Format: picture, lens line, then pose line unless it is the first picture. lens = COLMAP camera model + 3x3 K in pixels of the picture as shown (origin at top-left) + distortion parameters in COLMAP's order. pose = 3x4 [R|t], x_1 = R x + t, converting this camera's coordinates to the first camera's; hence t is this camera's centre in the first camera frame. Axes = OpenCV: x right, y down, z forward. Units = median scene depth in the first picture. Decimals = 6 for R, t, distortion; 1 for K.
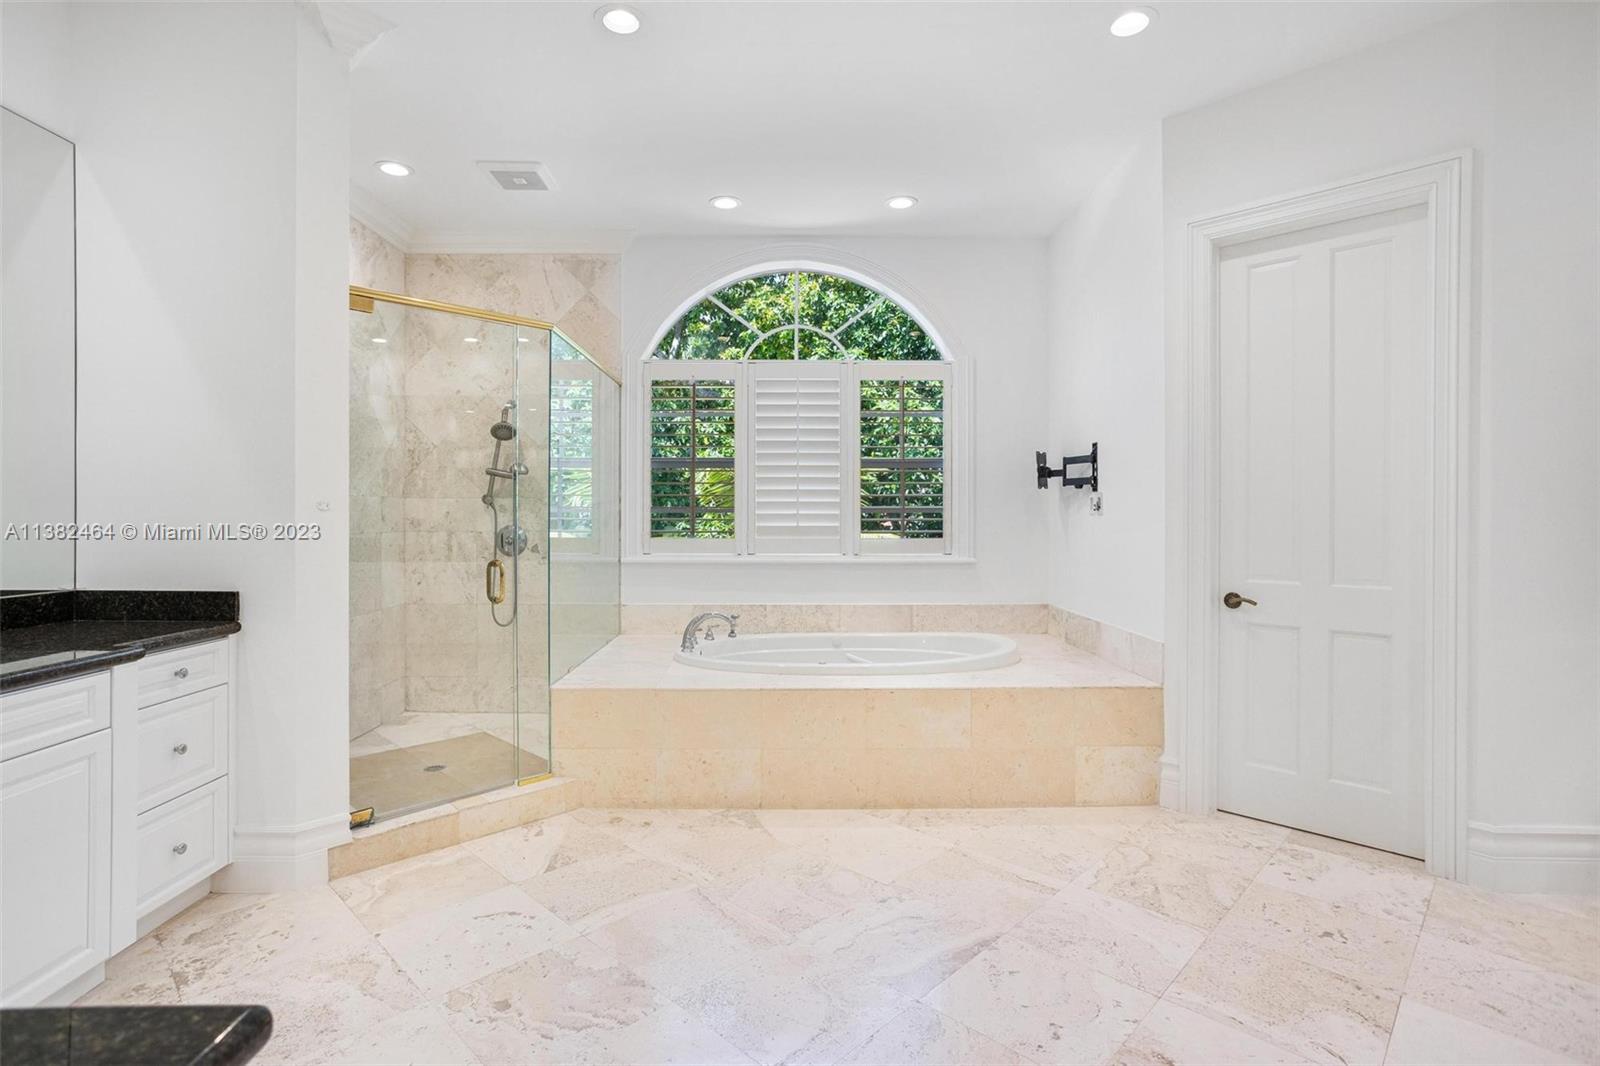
lens RADIAL K [[783.4, 0, 803.5], [0, 783.4, 490.0], [0, 0, 1]] dist [-0.036356, 0.025328]
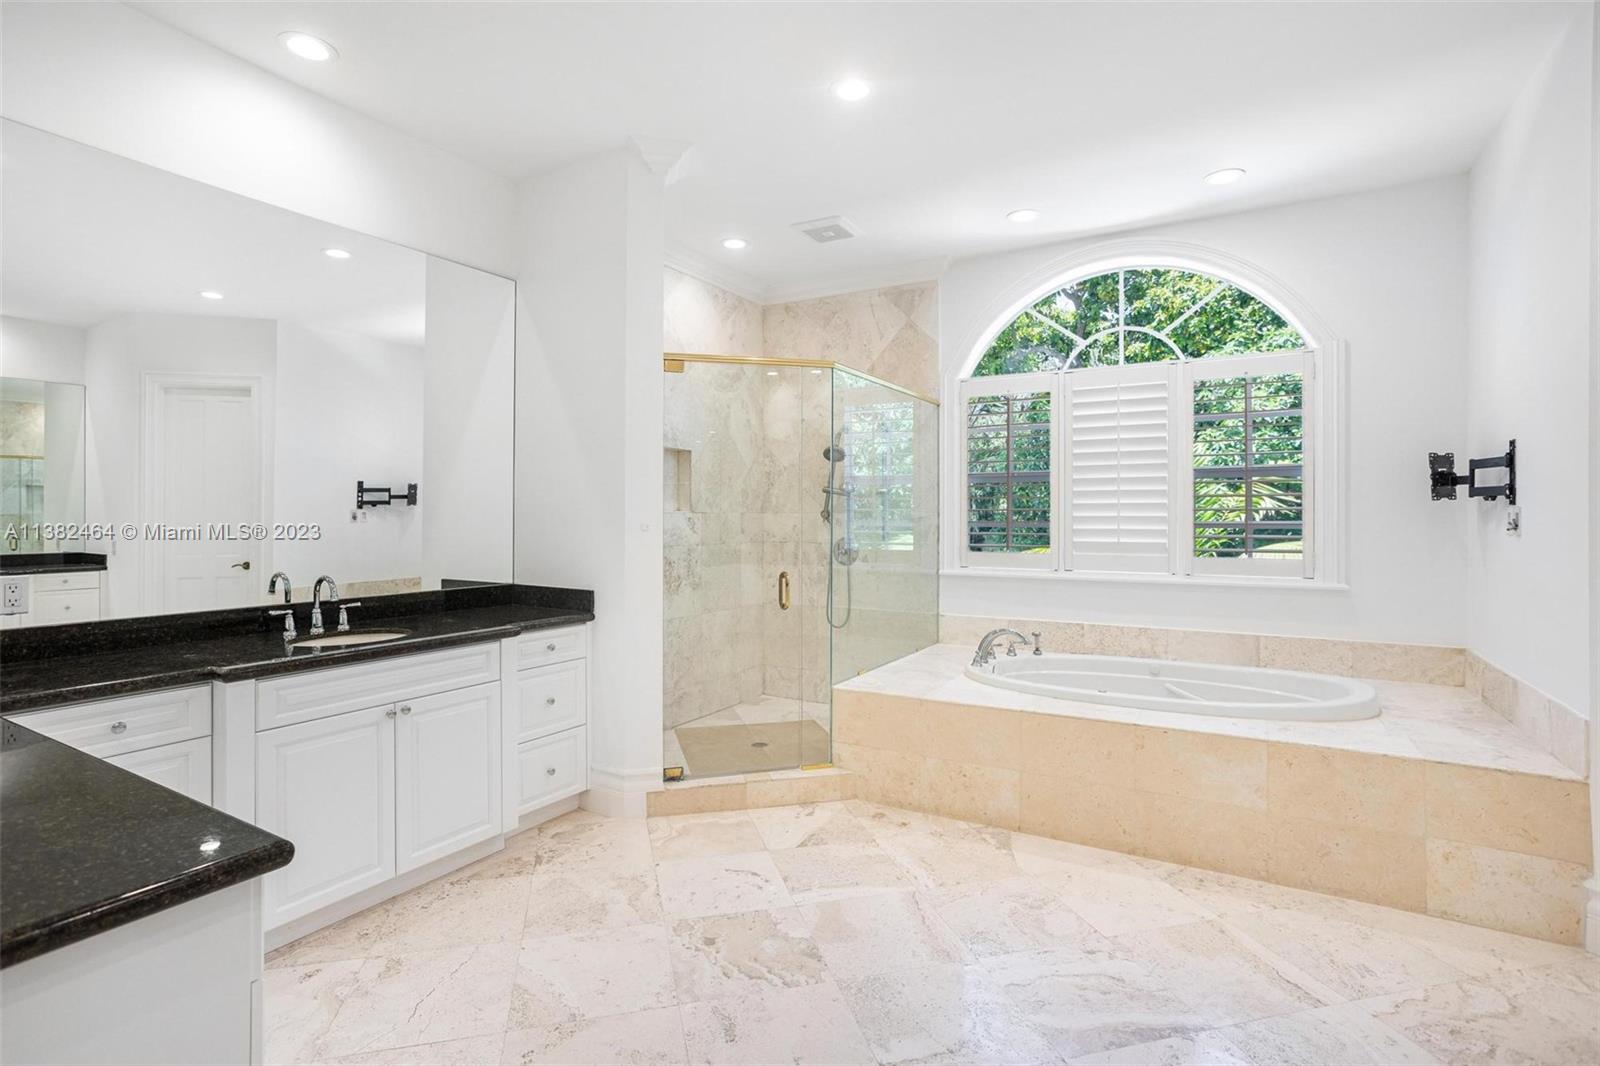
lens RADIAL K [[783.4, 0, 805.5], [0, 783.4, 487.7], [0, 0, 1]] dist [-0.036356, 0.025328]
pose [[0.858214, -0.017987, -0.512977, 0.220634], [0.014609, 0.999837, -0.010617, -0.021700], [0.513085, 0.001618, 0.858337, 0.012083]]
